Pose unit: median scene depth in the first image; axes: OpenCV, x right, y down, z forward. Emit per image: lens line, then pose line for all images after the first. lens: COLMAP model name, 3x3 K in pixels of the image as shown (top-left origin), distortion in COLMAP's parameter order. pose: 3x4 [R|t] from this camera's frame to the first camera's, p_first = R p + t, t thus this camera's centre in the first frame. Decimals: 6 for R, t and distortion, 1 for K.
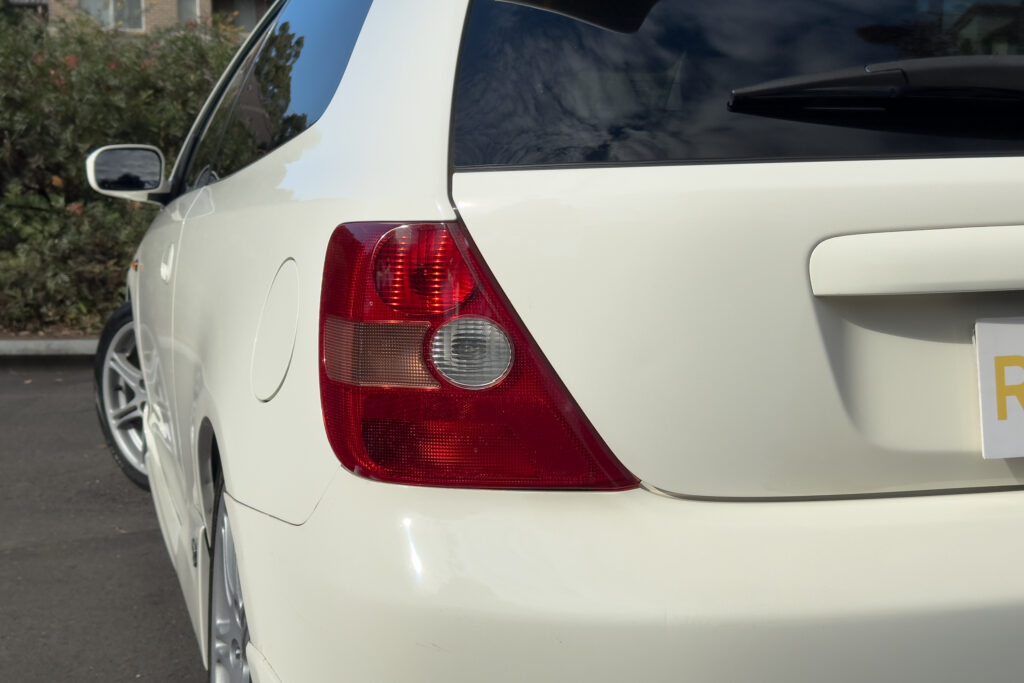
lens RADIAL K [[1389.2, 0, 512.1], [0, 1389.2, 309.5], [0, 0, 1]] dist [0.178167, -0.420303]
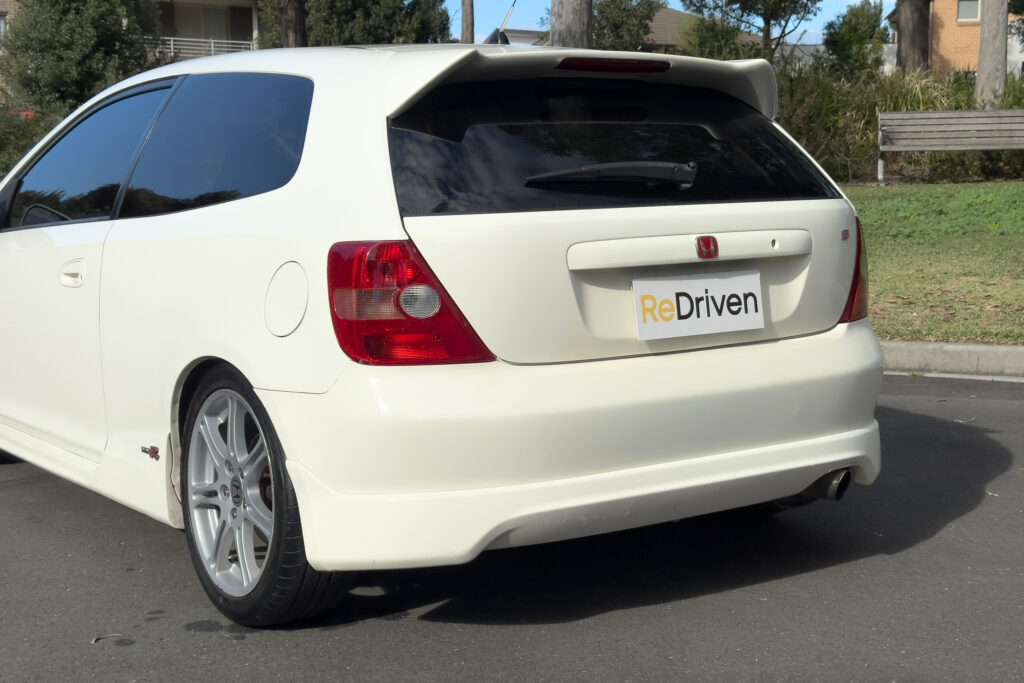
lens RADIAL K [[1389.2, 0, 512.1], [0, 1389.2, 309.5], [0, 0, 1]] dist [0.178167, -0.420303]
pose [[0.948328, -0.035511, 0.315298, -0.558393], [0.039132, 0.999221, -0.005159, 0.059394], [-0.314869, 0.017231, 0.948979, -1.054828]]
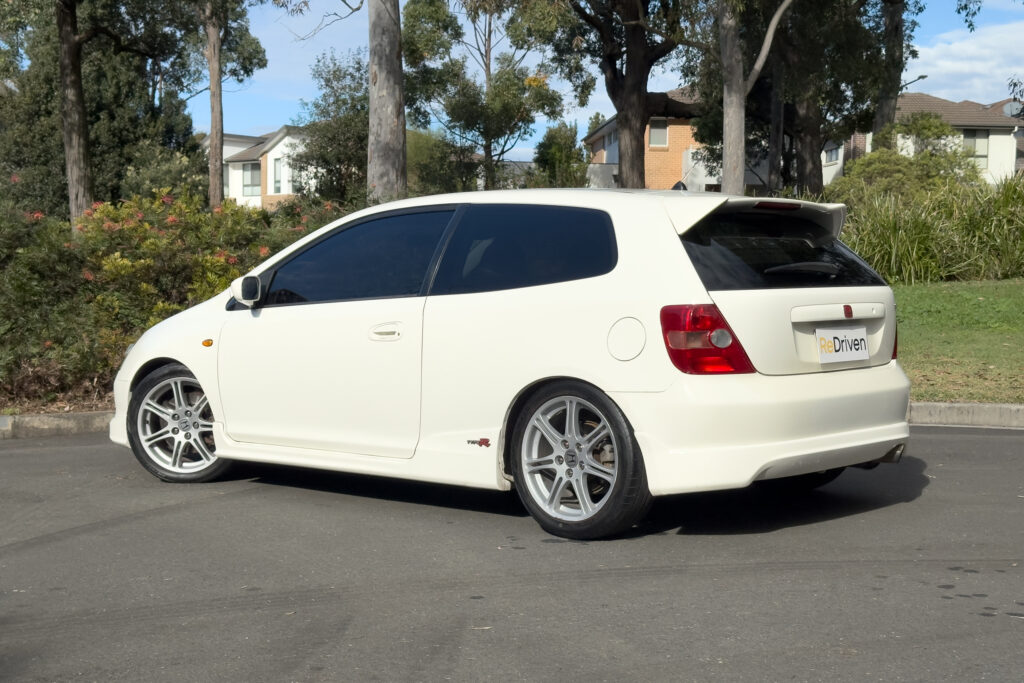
lens RADIAL K [[1389.2, 0, 512.1], [0, 1389.2, 309.5], [0, 0, 1]] dist [0.178167, -0.420303]
pose [[0.850824, -0.003727, 0.525438, -2.467529], [0.047123, 0.996487, -0.069235, 0.186284], [-0.523334, 0.083667, 0.848010, -1.900112]]
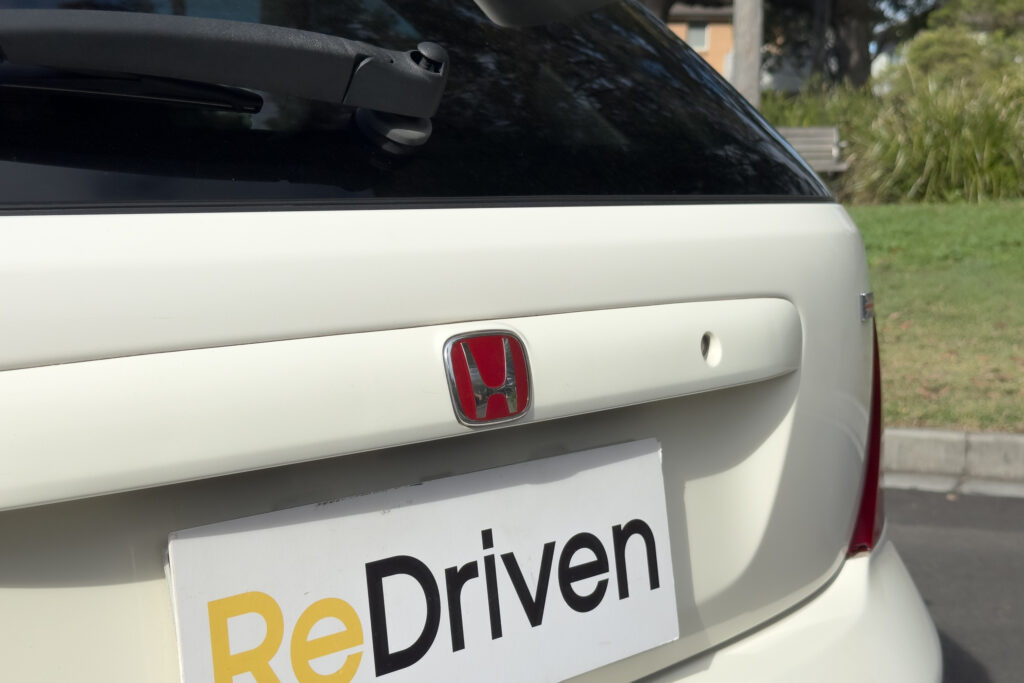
lens RADIAL K [[1389.2, 0, 512.1], [0, 1389.2, 309.5], [0, 0, 1]] dist [0.178167, -0.420303]
pose [[0.872813, -0.034468, 0.486836, 0.192818], [0.048270, 0.998709, -0.015831, -0.059235], [-0.485662, 0.037317, 0.873350, 0.493988]]
